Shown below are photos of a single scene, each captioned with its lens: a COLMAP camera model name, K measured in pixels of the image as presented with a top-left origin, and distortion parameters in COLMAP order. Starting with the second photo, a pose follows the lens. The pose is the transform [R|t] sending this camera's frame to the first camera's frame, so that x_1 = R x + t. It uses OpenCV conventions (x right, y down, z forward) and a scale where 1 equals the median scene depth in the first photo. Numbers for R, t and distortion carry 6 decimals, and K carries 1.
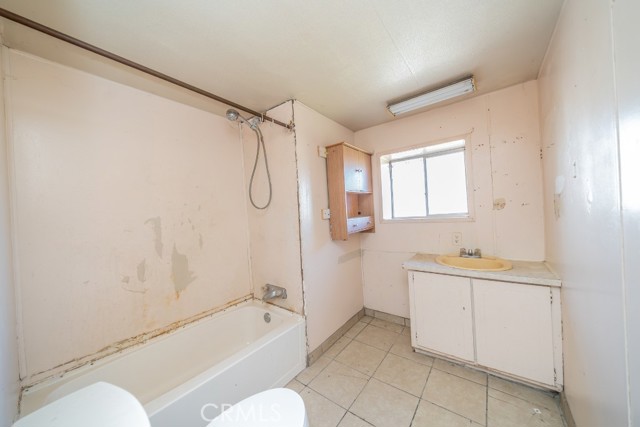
lens RADIAL K [[220.8, 0, 320.7], [0, 220.8, 214.7], [0, 0, 1]] dist [-0.005791, -0.000149]
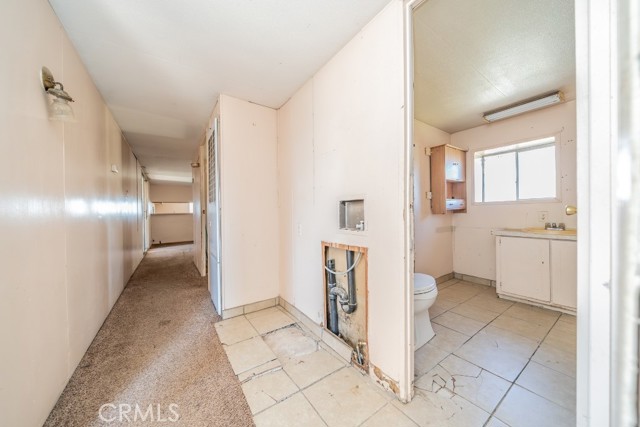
lens RADIAL K [[220.8, 0, 318.7], [0, 220.8, 213.8], [0, 0, 1]] dist [-0.005791, -0.000149]
pose [[0.950833, 0.040753, -0.307012, -0.195341], [-0.038450, 0.999169, 0.013550, 0.115822], [0.307309, -0.001079, 0.951609, -0.528739]]
